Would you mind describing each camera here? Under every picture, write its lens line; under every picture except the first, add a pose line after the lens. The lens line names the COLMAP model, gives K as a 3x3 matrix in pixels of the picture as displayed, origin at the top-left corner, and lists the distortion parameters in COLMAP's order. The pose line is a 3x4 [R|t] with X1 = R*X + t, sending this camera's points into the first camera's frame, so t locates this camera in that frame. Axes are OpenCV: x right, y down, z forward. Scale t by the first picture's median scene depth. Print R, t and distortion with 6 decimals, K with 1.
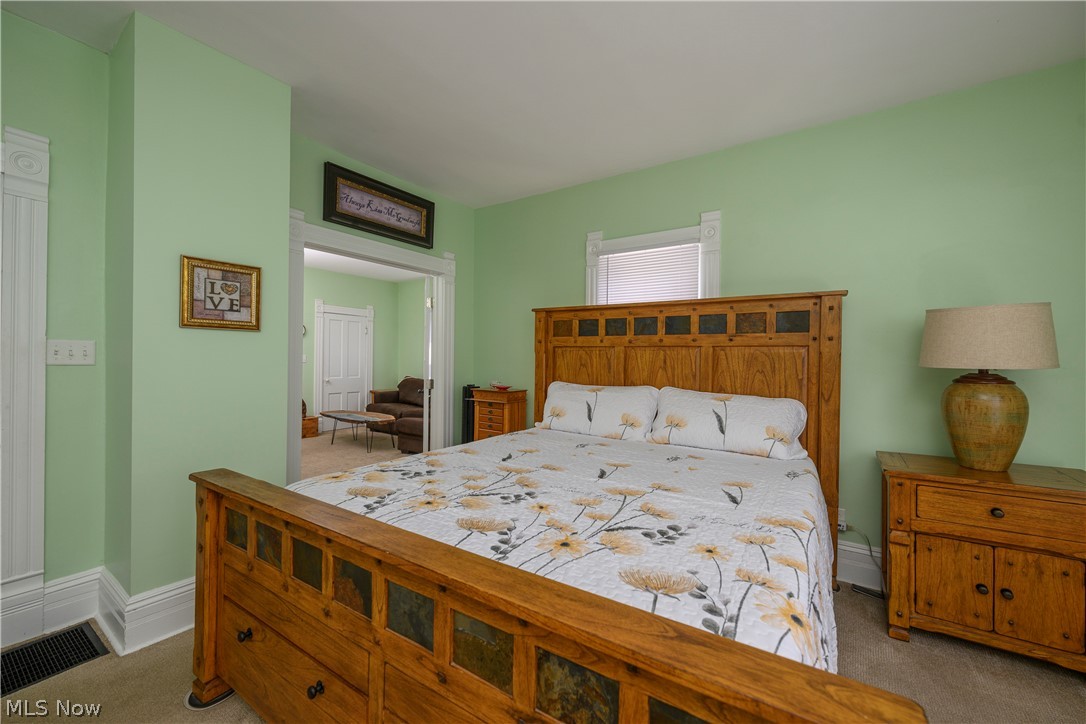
lens RADIAL K [[436.9, 0, 540.3], [0, 436.9, 358.1], [0, 0, 1]] dist [-0.001169, 0.000332]
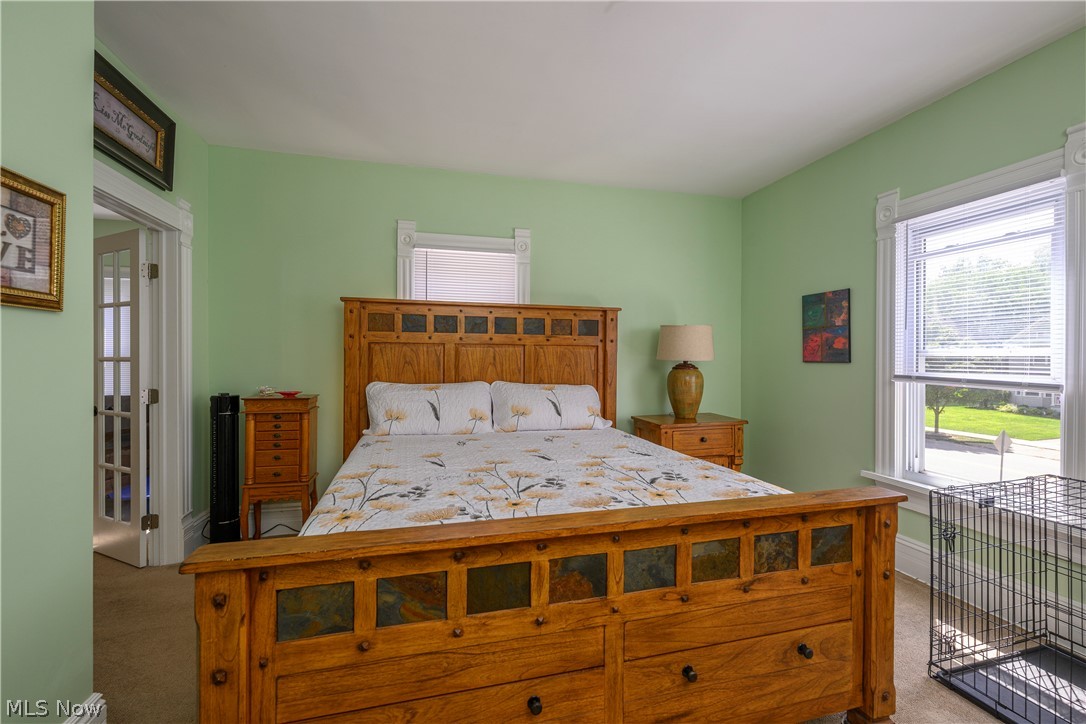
lens RADIAL K [[477.7, 0, 541.9], [0, 477.7, 356.7], [0, 0, 1]] dist [-0.002414, -0.000410]
pose [[0.652970, -0.009150, 0.757329, -0.592704], [0.001471, 0.999940, 0.010814, -0.009526], [-0.757383, -0.005947, 0.652944, 0.140015]]
